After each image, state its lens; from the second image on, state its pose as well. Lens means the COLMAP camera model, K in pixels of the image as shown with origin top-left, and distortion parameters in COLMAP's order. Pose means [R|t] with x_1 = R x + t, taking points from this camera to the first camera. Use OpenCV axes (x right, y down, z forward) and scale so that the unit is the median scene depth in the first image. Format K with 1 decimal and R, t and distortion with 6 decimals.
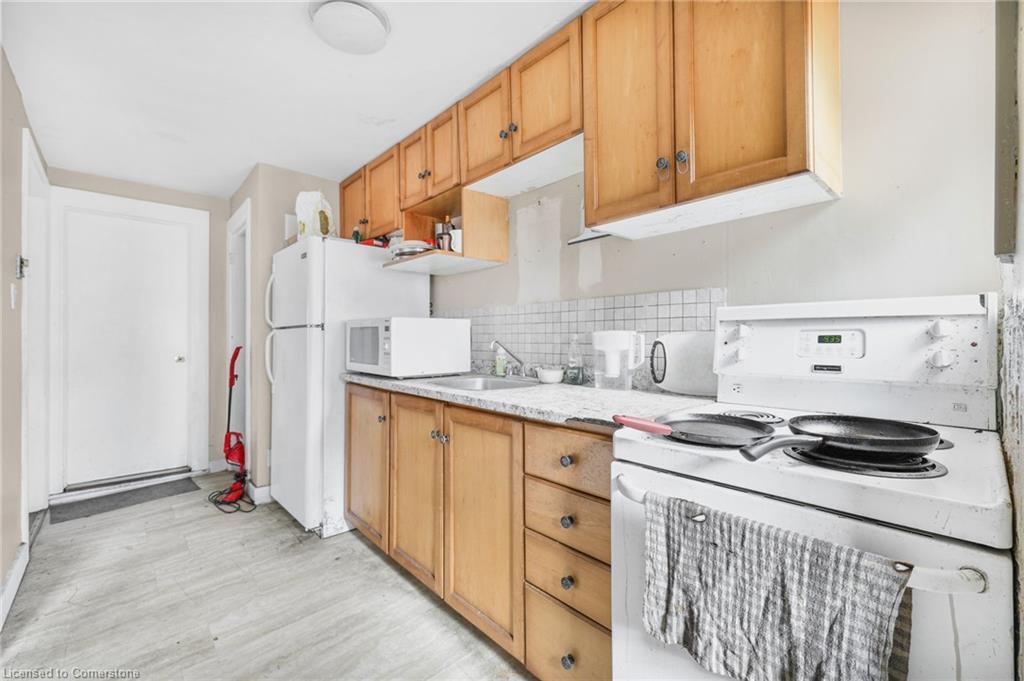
lens RADIAL K [[430.2, 0, 509.1], [0, 430.2, 330.4], [0, 0, 1]] dist [-0.000263, 0.000089]
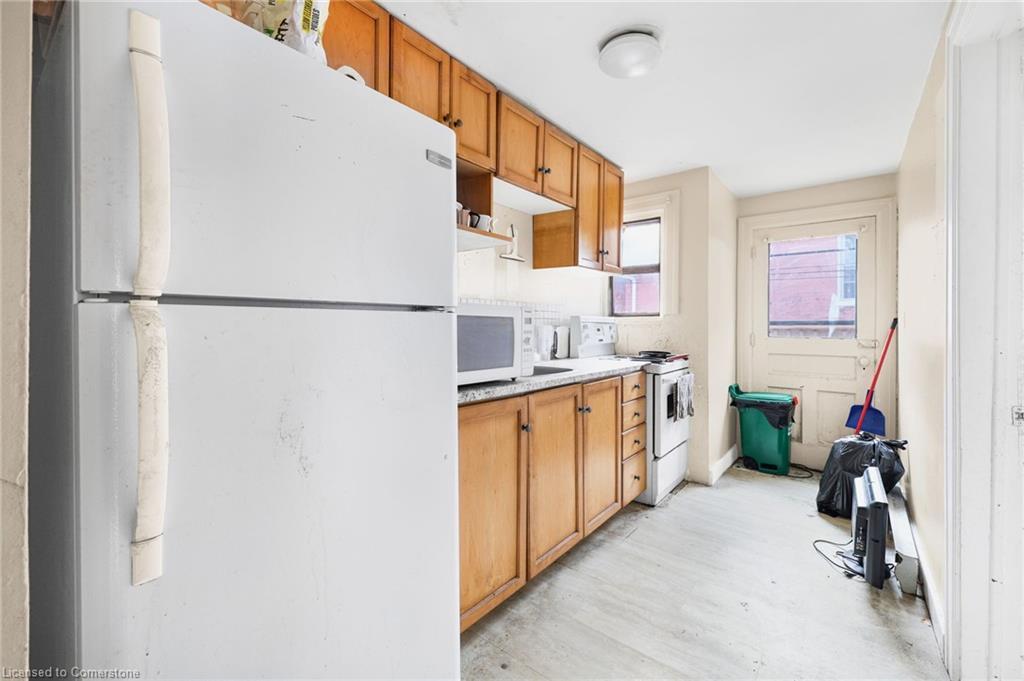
lens RADIAL K [[430.2, 0, 509.1], [0, 430.2, 330.4], [0, 0, 1]] dist [-0.000263, 0.000089]
pose [[-0.182731, 0.006558, 0.983141, -1.179655], [-0.005625, 0.999954, -0.007716, 0.023290], [-0.983147, -0.006940, -0.182686, 1.259001]]
